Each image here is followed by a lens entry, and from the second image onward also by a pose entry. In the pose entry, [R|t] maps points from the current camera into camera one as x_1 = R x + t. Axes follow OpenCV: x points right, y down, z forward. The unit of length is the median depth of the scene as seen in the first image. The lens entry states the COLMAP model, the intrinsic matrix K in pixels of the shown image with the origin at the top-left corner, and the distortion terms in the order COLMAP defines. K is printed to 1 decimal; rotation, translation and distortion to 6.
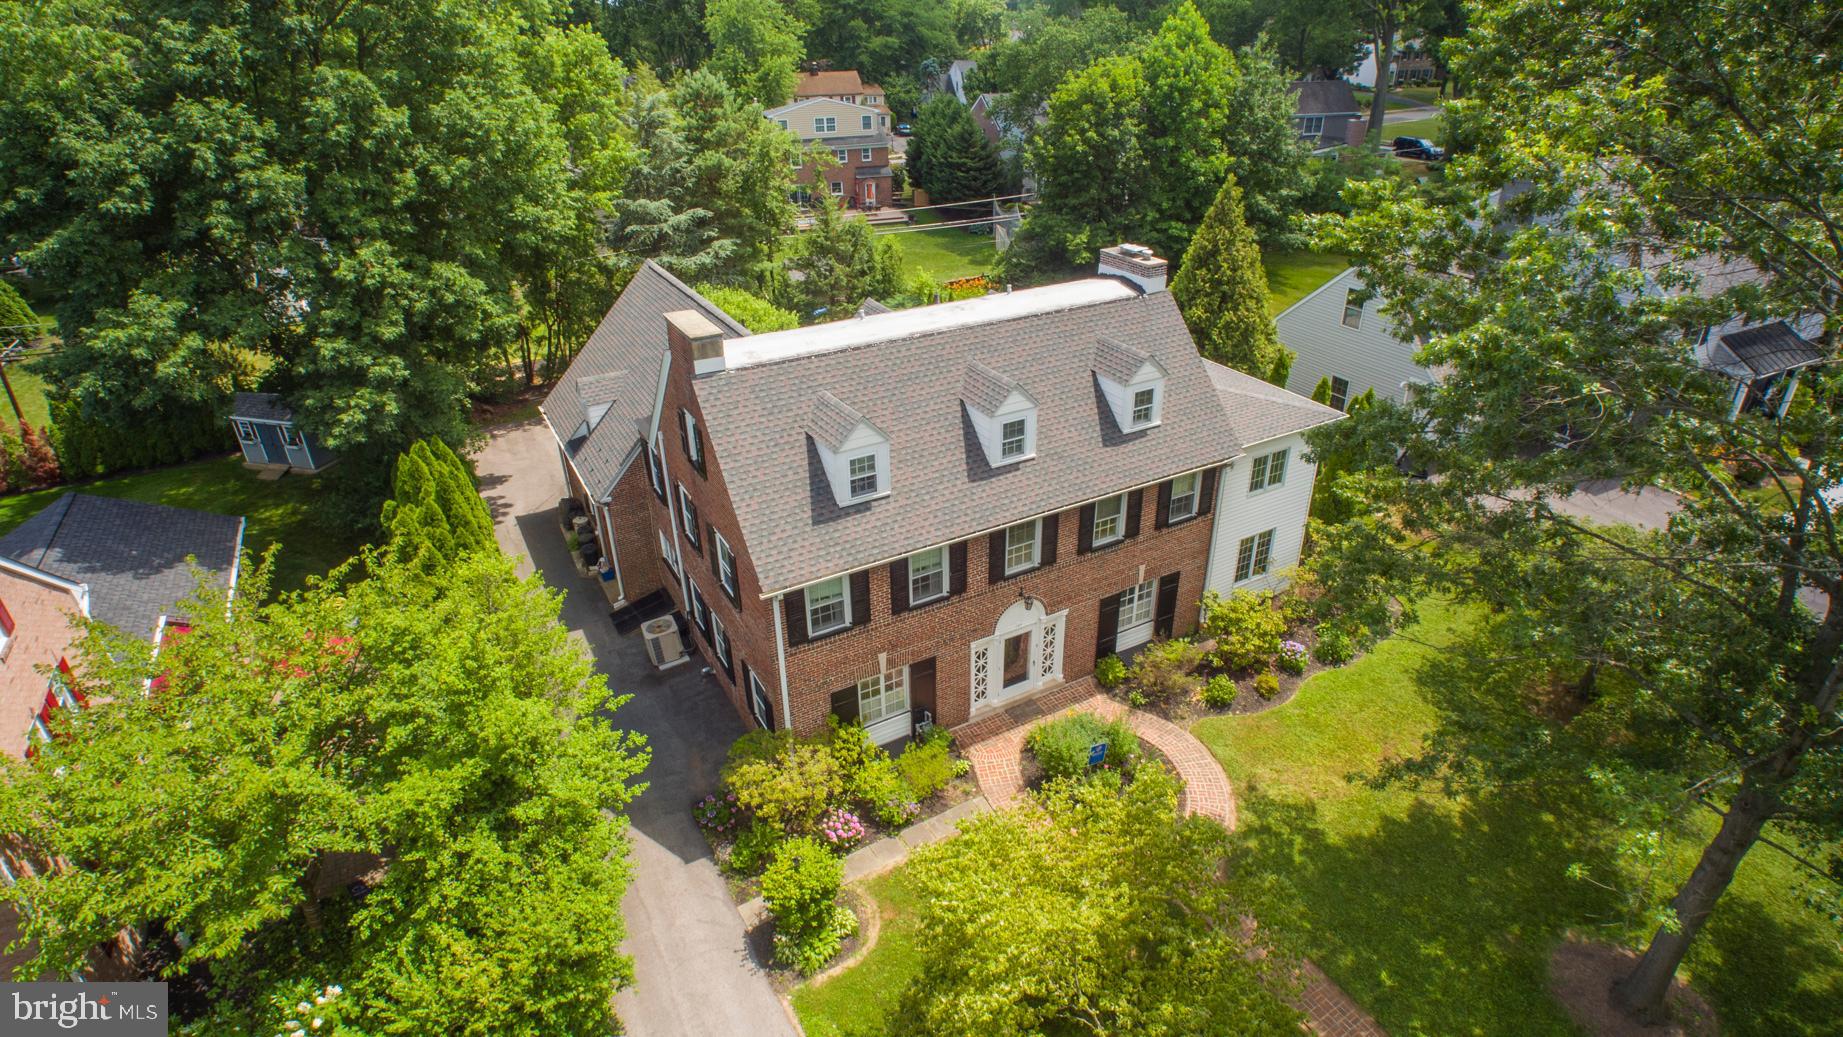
lens RADIAL K [[964.8, 0, 933.7], [0, 964.8, 522.4], [0, 0, 1]] dist [-0.033141, 0.011555]
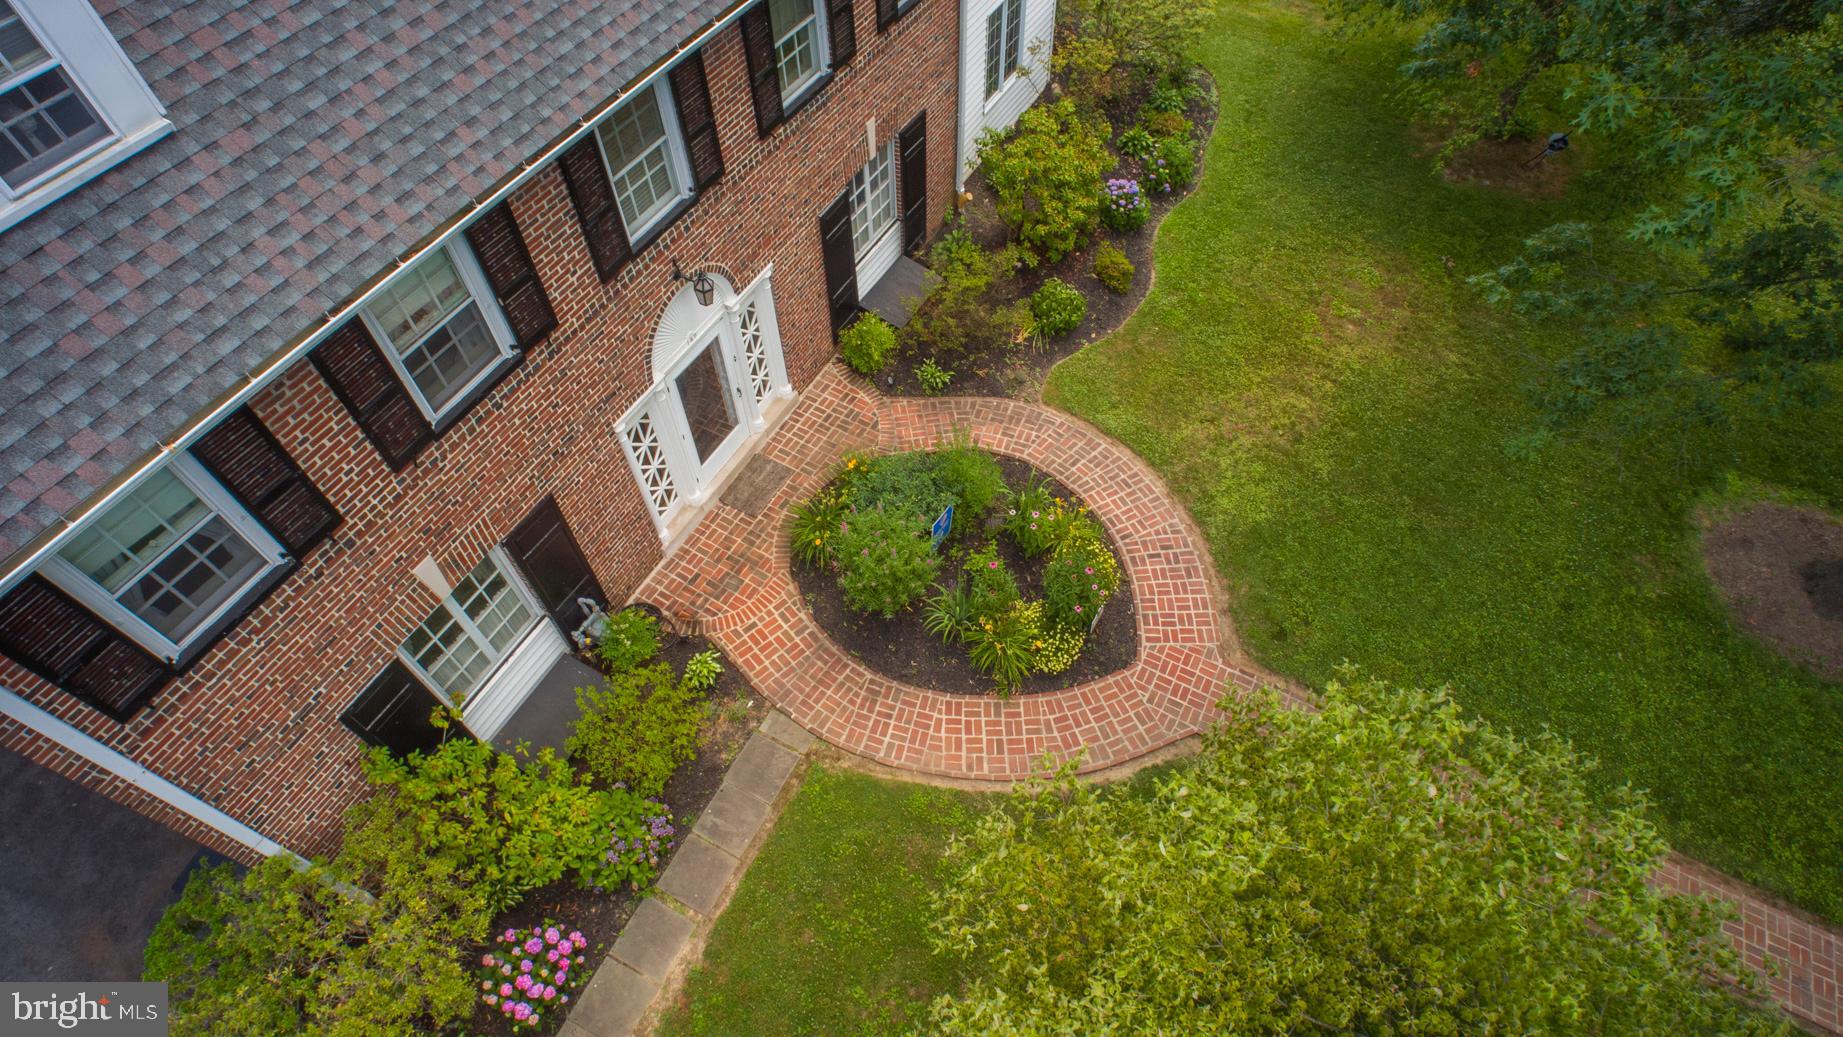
lens RADIAL K [[964.8, 0, 943.3], [0, 964.8, 519.2], [0, 0, 1]] dist [-0.033141, 0.011555]
pose [[0.846386, -0.425280, 0.320574, 0.007404], [0.241295, 0.842834, 0.481049, -0.010099], [-0.474771, -0.329800, 0.815981, 0.550799]]
